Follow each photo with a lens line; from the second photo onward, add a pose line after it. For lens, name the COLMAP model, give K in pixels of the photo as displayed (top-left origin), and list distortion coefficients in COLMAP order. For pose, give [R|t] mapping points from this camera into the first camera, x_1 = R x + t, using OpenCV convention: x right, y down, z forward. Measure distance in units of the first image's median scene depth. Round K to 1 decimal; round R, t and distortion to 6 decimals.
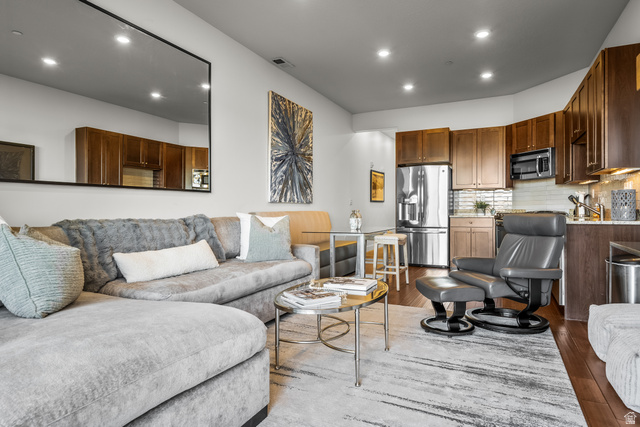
lens RADIAL K [[366.1, 0, 320.1], [0, 366.1, 211.2], [0, 0, 1]] dist [0.000390, 0.000104]
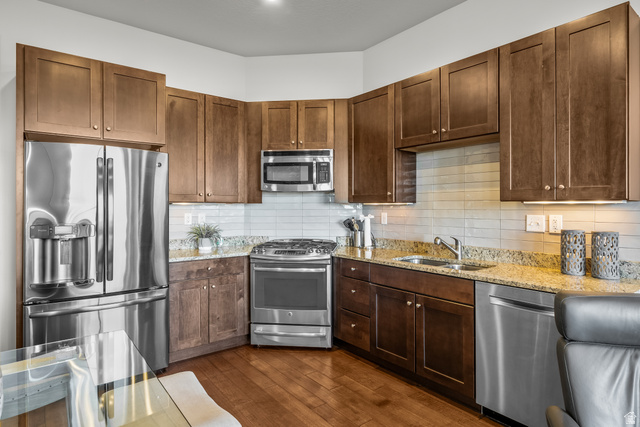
lens RADIAL K [[362.4, 0, 323.0], [0, 362.4, 202.7], [0, 0, 1]] dist [0.000455, 0.000000]
pose [[0.425294, 0.012382, 0.904970, 0.011864], [0.005708, 0.999850, -0.016363, -0.060375], [-0.905037, 0.012125, 0.425160, 0.702370]]
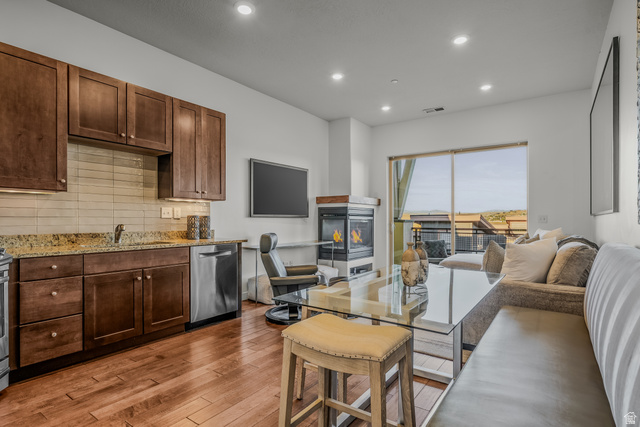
lens RADIAL K [[330.9, 0, 320.5], [0, 330.9, 216.8], [0, 0, 1]] dist [-0.004835, -0.000602]
pose [[-0.987905, -0.000665, 0.155058, 0.109237], [-0.000673, 1.000000, -0.000002, -0.037782], [-0.155057, -0.000106, -0.987905, 1.157791]]
